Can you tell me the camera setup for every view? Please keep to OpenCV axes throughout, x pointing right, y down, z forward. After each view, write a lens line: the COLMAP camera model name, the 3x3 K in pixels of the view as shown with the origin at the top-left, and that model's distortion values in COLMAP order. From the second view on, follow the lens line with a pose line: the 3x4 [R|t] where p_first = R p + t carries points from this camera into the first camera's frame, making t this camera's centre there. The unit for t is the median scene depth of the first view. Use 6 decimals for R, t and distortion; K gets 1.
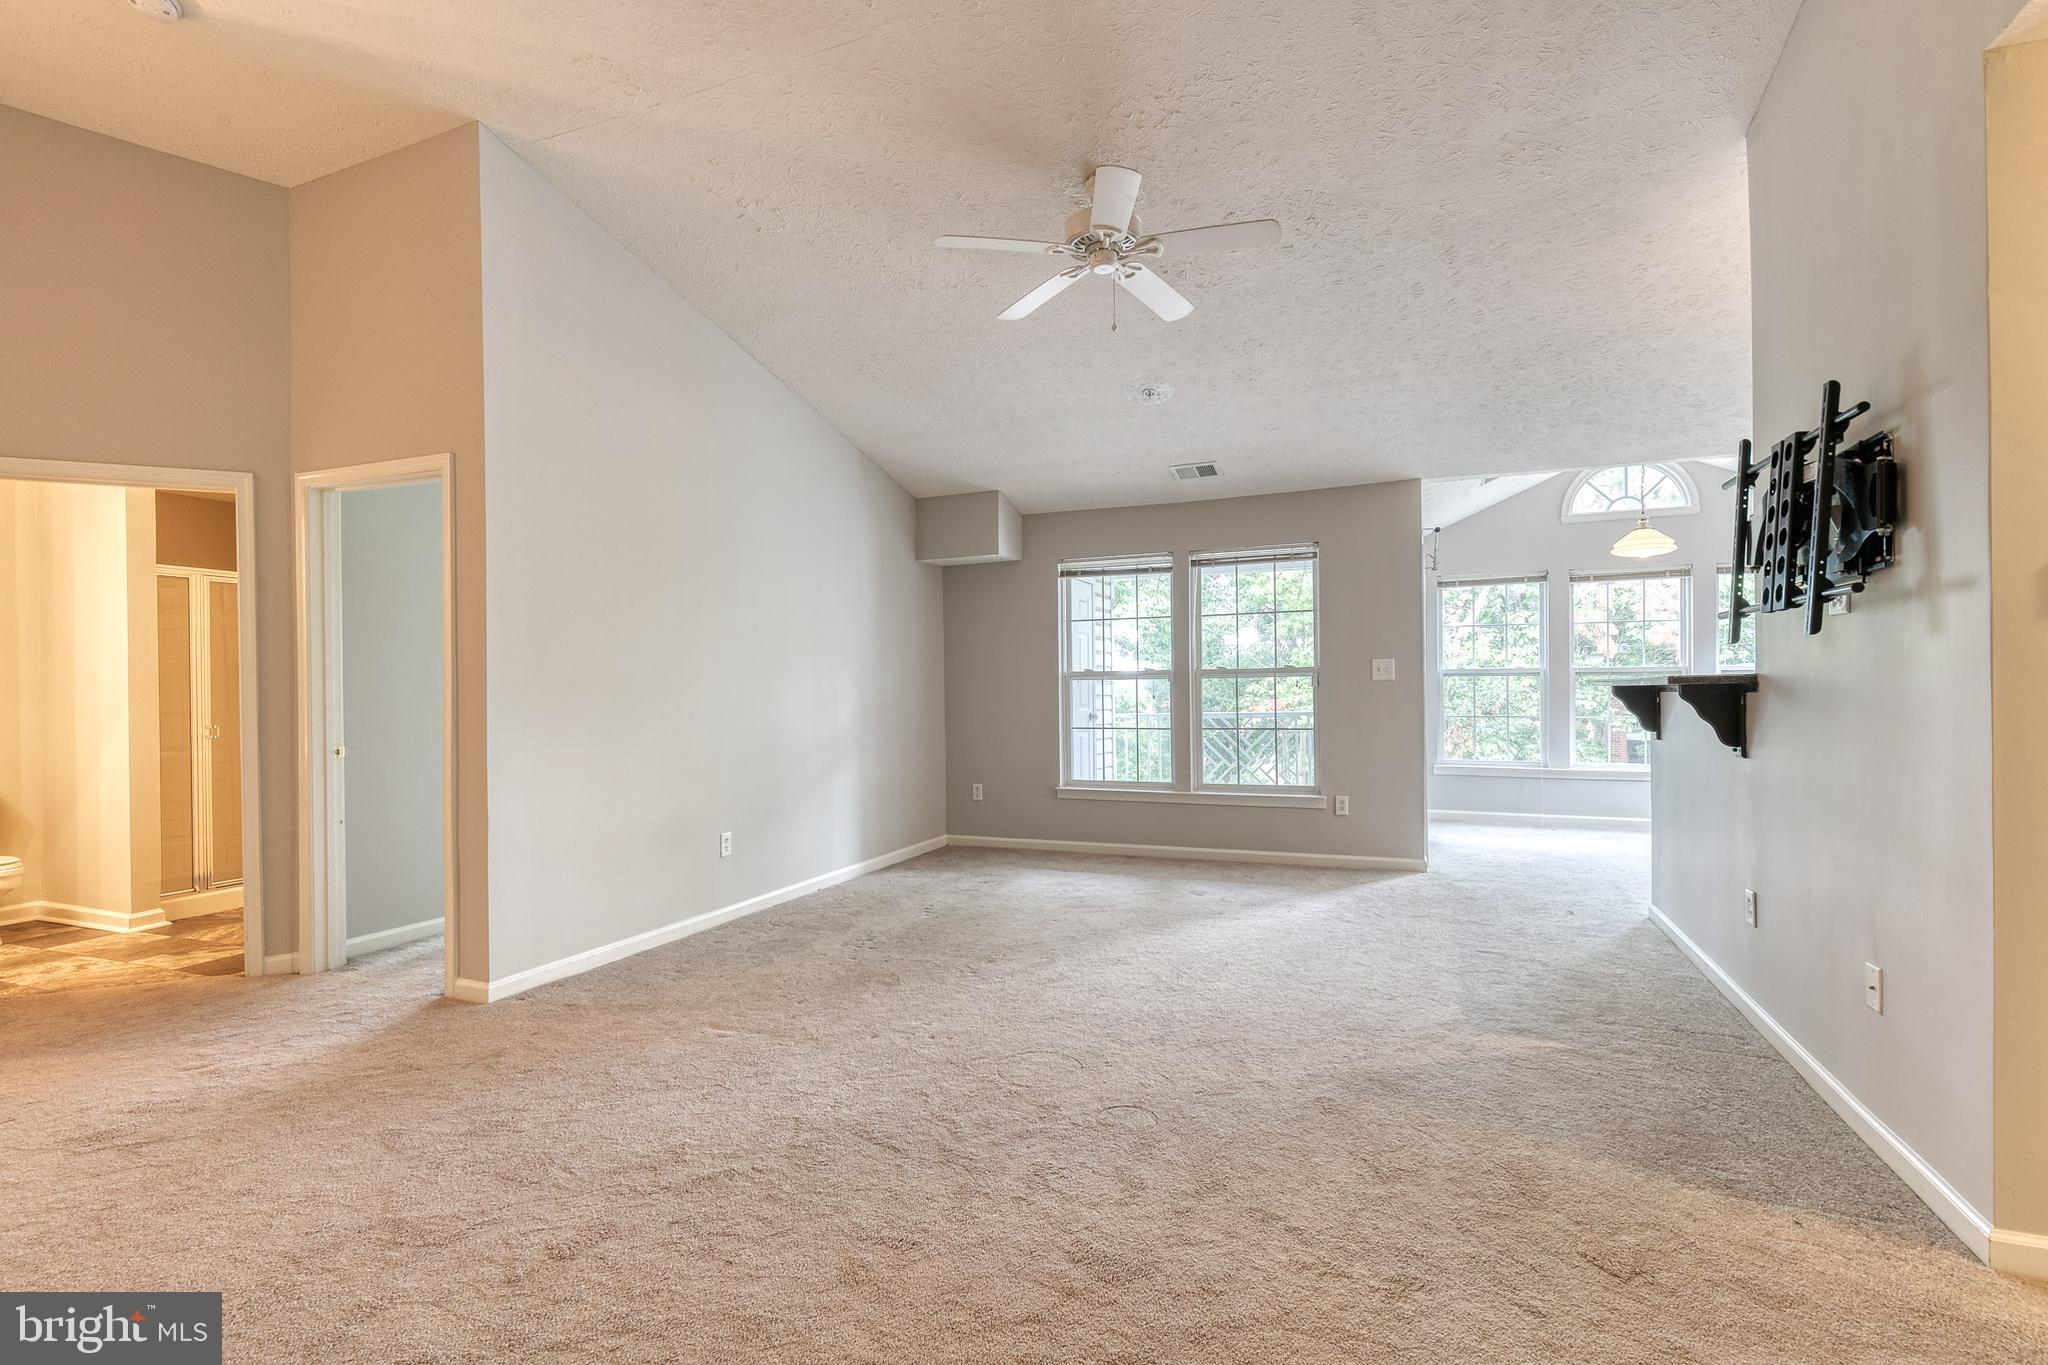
lens RADIAL K [[938.4, 0, 1036.4], [0, 938.4, 684.1], [0, 0, 1]] dist [0.008753, 0.000045]
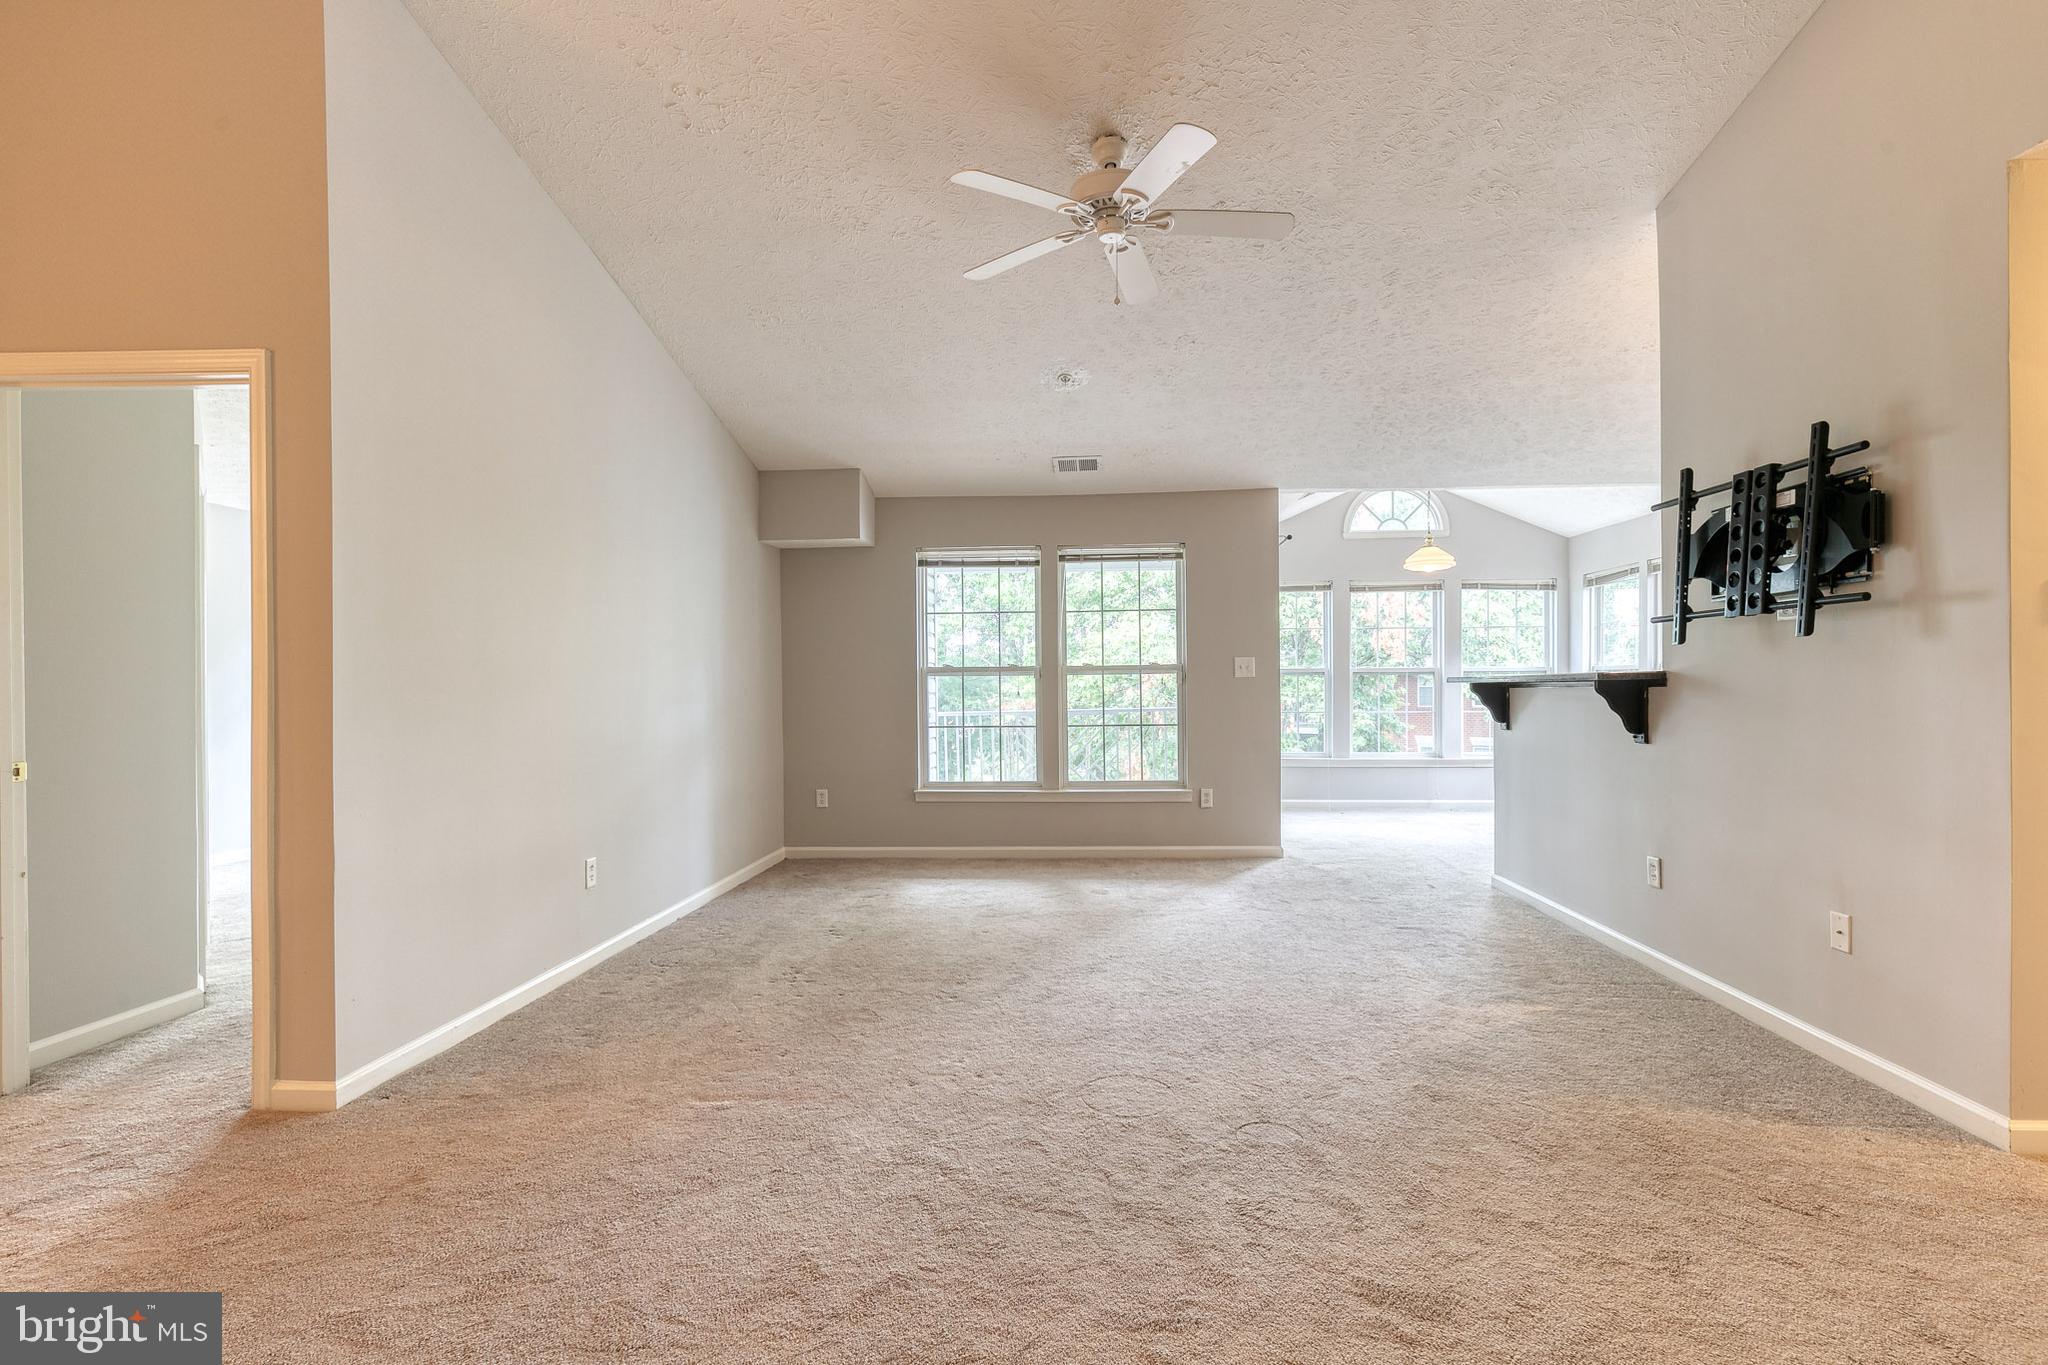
lens RADIAL K [[938.4, 0, 1031.7], [0, 938.4, 686.1], [0, 0, 1]] dist [0.008753, 0.000045]
pose [[0.945712, 0.002812, 0.324994, -0.307488], [-0.003487, 0.999993, 0.001496, 0.007292], [-0.324988, -0.002548, 0.945715, 0.131227]]
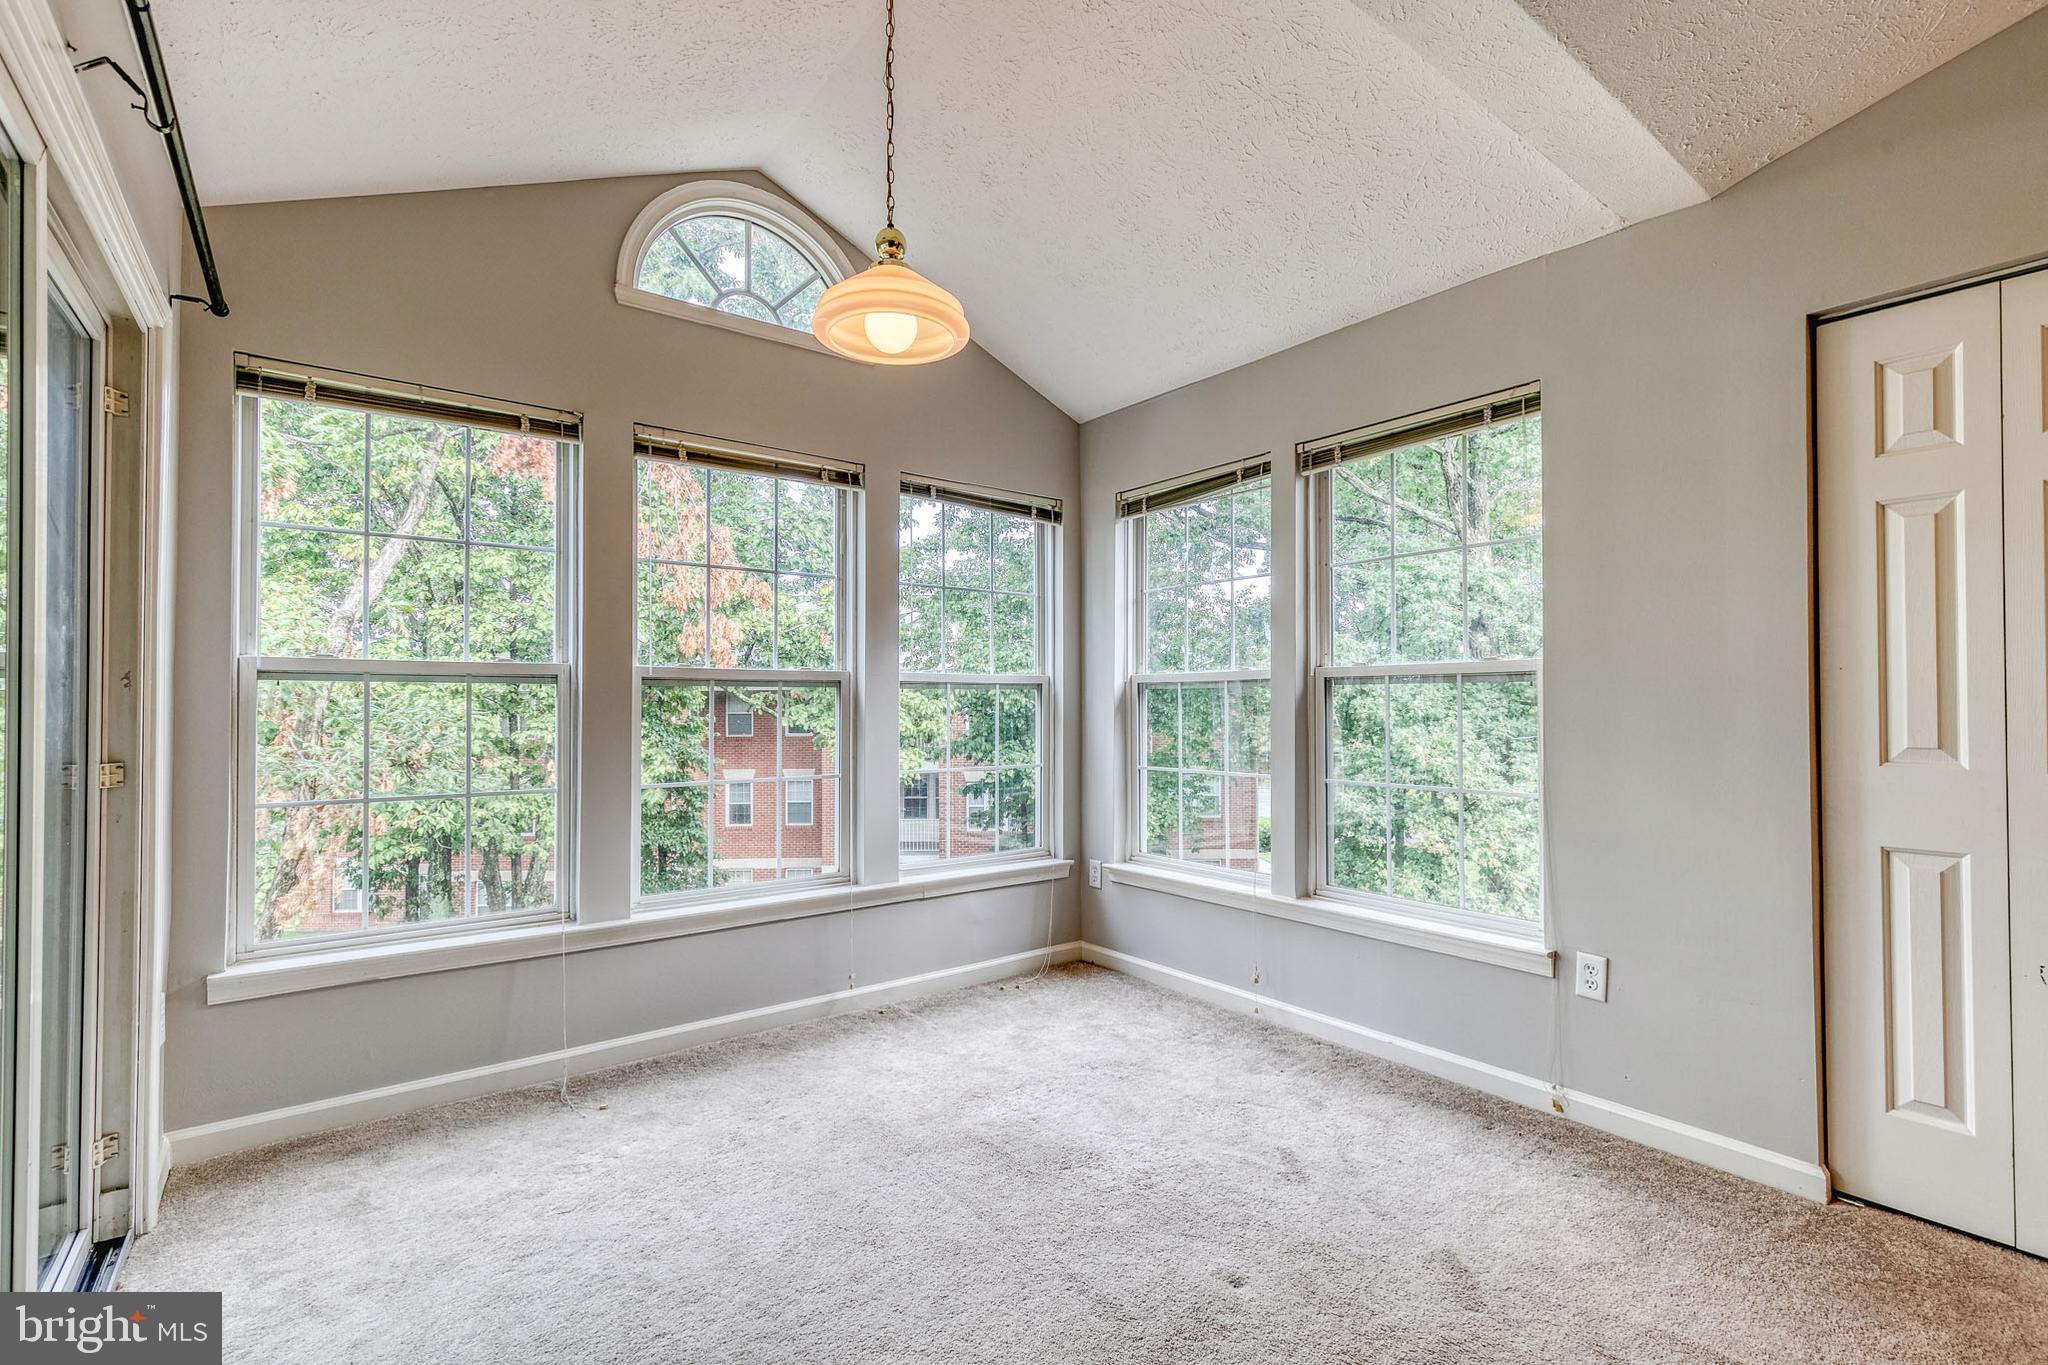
lens RADIAL K [[938.4, 0, 1053.8], [0, 938.4, 696.0], [0, 0, 1]] dist [0.008753, 0.000045]
pose [[0.476174, 0.018193, 0.879163, 0.596730], [-0.005279, 0.999827, -0.017830, 0.004501], [-0.879335, 0.003849, 0.476188, 1.296011]]
